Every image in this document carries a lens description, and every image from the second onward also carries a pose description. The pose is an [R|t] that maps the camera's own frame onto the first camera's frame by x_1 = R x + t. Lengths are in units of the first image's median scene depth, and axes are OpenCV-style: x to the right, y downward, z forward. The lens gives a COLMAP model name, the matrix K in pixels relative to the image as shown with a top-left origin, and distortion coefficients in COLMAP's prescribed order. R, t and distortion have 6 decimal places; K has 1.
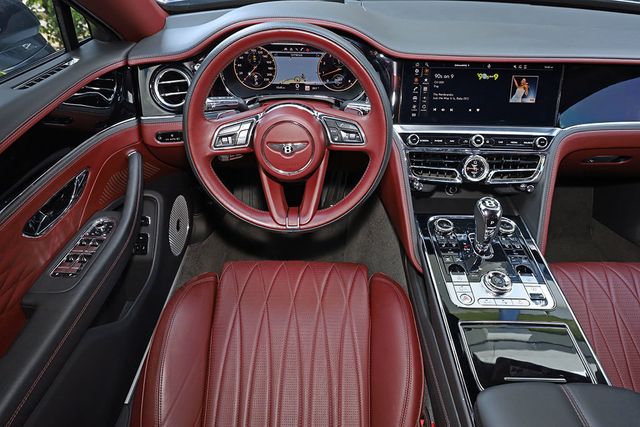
lens RADIAL K [[381.0, 0, 320.0], [0, 381.0, 213.5], [0, 0, 1]] dist [0.002653, -0.001112]
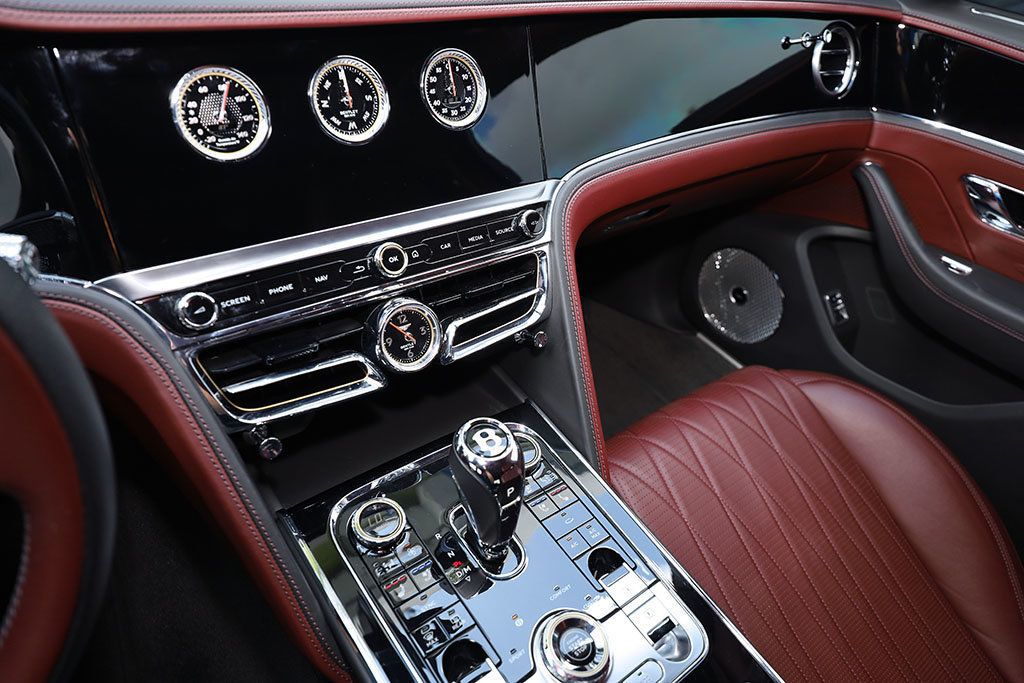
lens RADIAL K [[664.8, 0, 512.0], [0, 664.8, 341.5], [0, 0, 1]] dist [-0.000143, 0.000065]
pose [[0.778623, -0.319512, 0.540054, 0.148302], [0.278648, 0.947199, 0.158649, -0.184087], [-0.562228, 0.026957, 0.826542, 0.437291]]
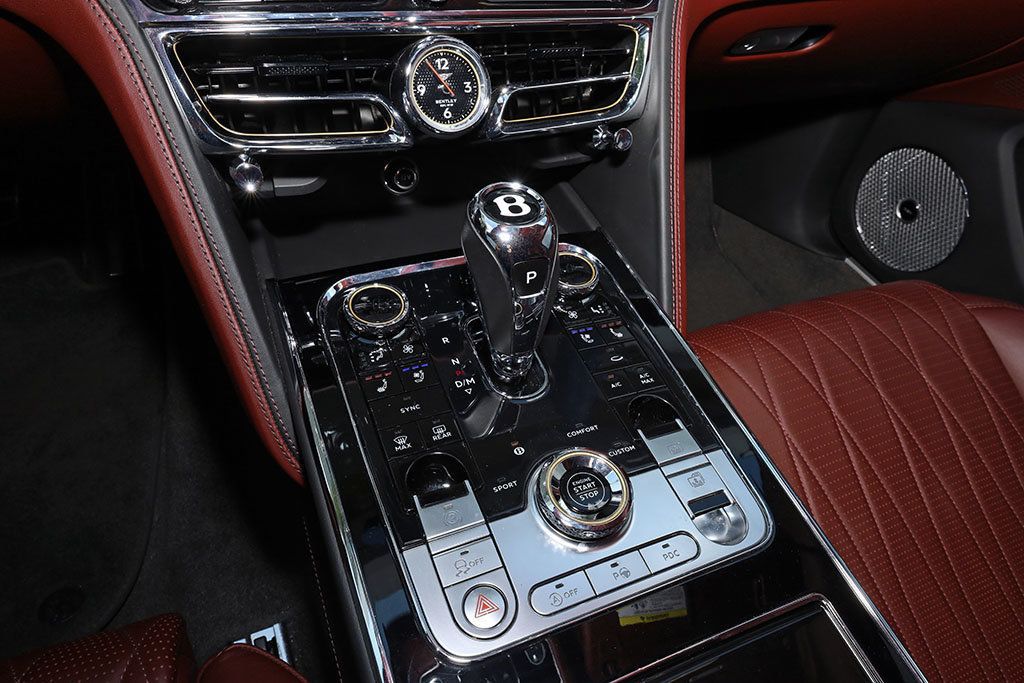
lens RADIAL K [[664.8, 0, 512.0], [0, 664.8, 341.5], [0, 0, 1]] dist [-0.000143, 0.000065]
pose [[0.908915, -0.216201, 0.356555, 0.237506], [0.162855, 0.971227, 0.173773, -0.013289], [-0.383865, -0.099878, 0.917972, 0.516321]]
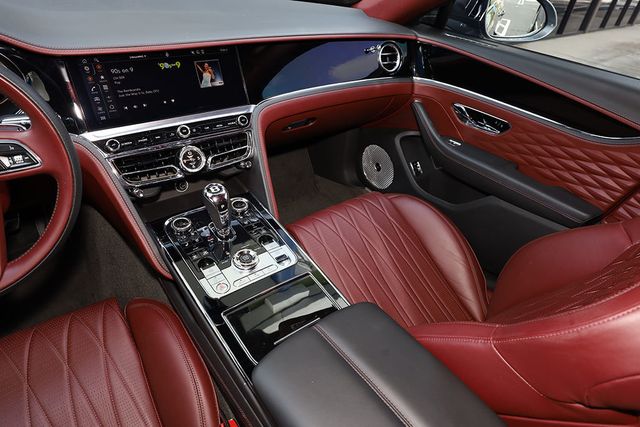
lens RADIAL K [[381.0, 0, 320.0], [0, 381.0, 213.5], [0, 0, 1]] dist [0.002653, -0.001112]
pose [[0.784046, -0.321572, 0.530908, 0.100499], [0.317003, 0.942824, 0.102920, 0.017193], [-0.533649, 0.087605, 0.841157, 0.011897]]
